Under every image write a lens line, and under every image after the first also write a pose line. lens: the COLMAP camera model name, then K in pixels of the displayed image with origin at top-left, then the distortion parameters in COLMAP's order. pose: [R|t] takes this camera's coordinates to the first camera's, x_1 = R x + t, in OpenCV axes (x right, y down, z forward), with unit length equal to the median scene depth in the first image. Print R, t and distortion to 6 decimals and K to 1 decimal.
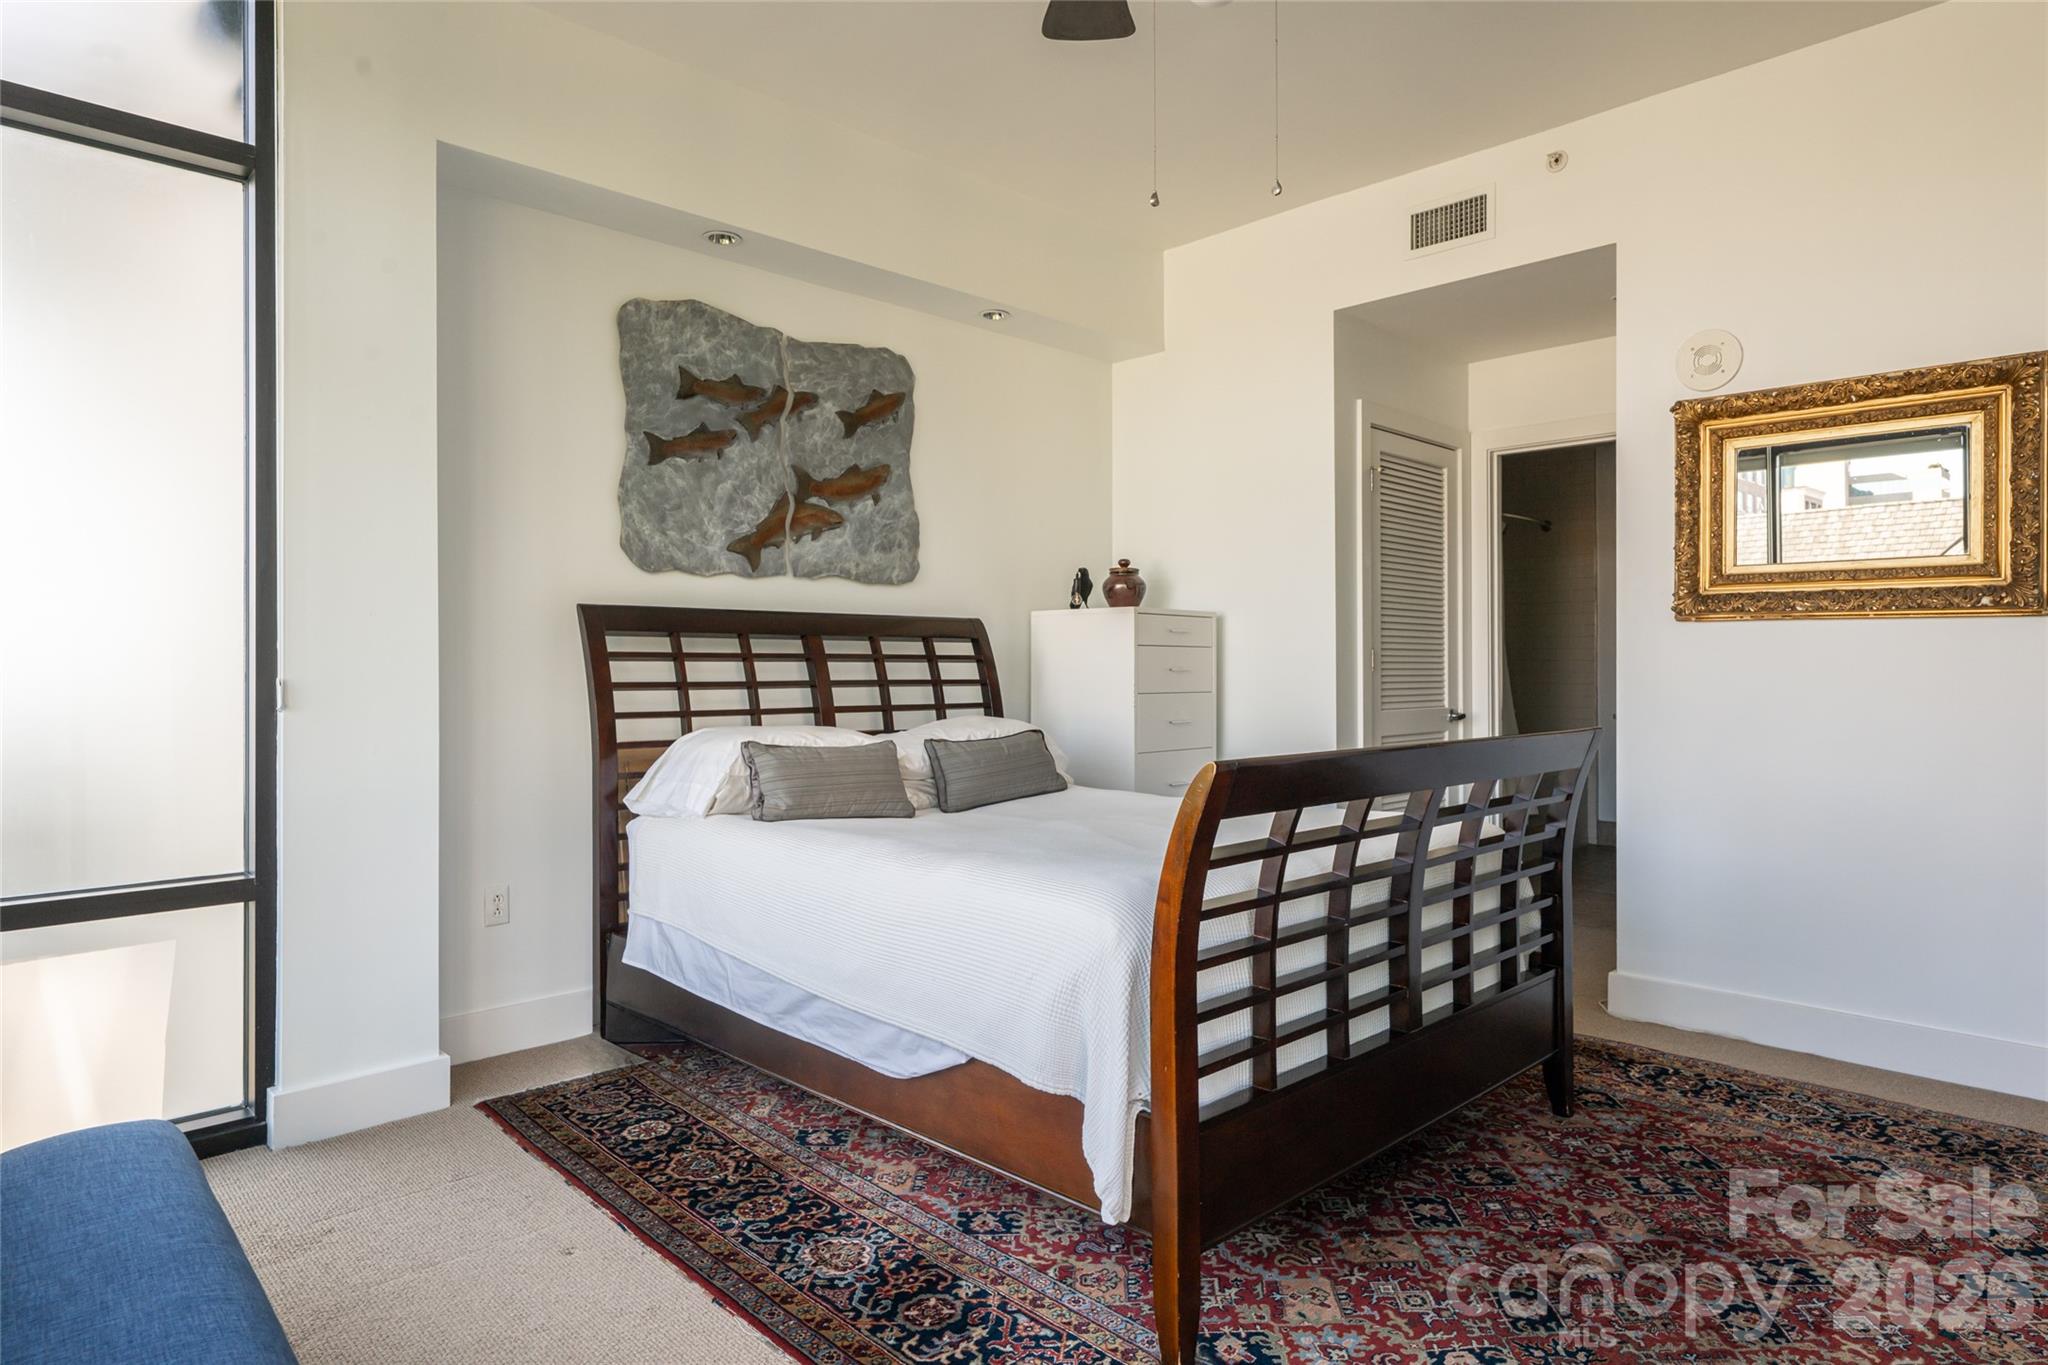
lens RADIAL K [[1192.2, 0, 1069.5], [0, 1192.2, 671.3], [0, 0, 1]] dist [0.001223, 0.000272]
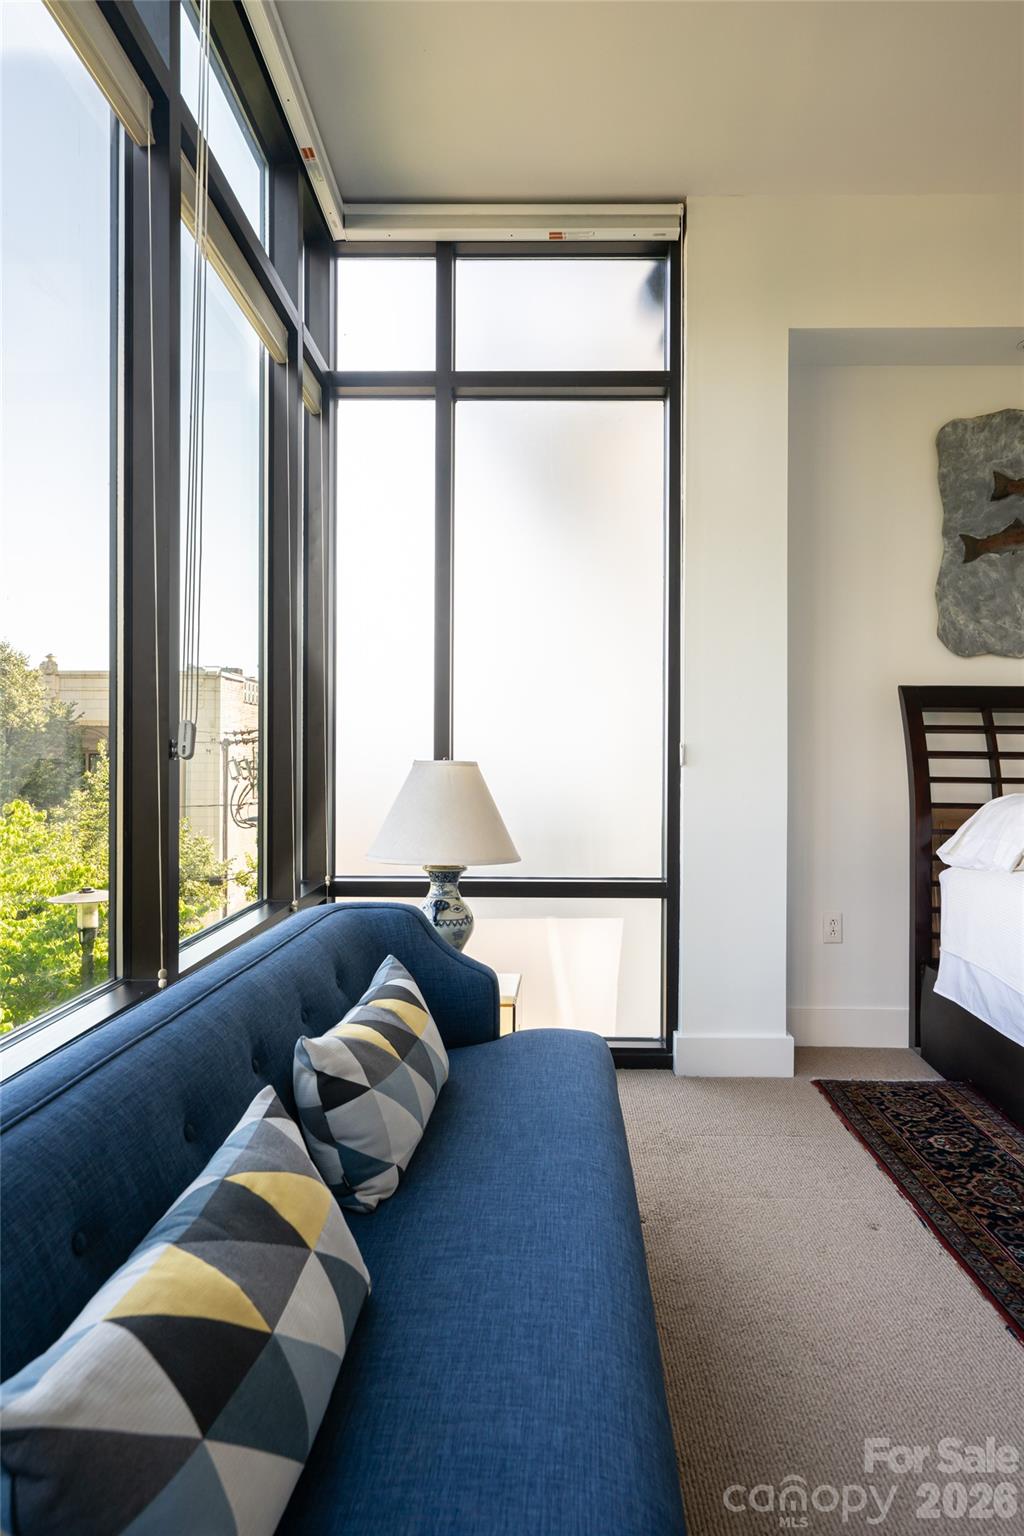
lens RADIAL K [[901.5, 0, 512.0], [0, 901.5, 768.0], [0, 0, 1]] dist [0.004493, 0.000456]
pose [[0.679467, 0.005891, -0.733683, -0.011705], [-0.008035, 0.999968, 0.000588, 0.031003], [0.733662, 0.005495, 0.679492, 0.106428]]
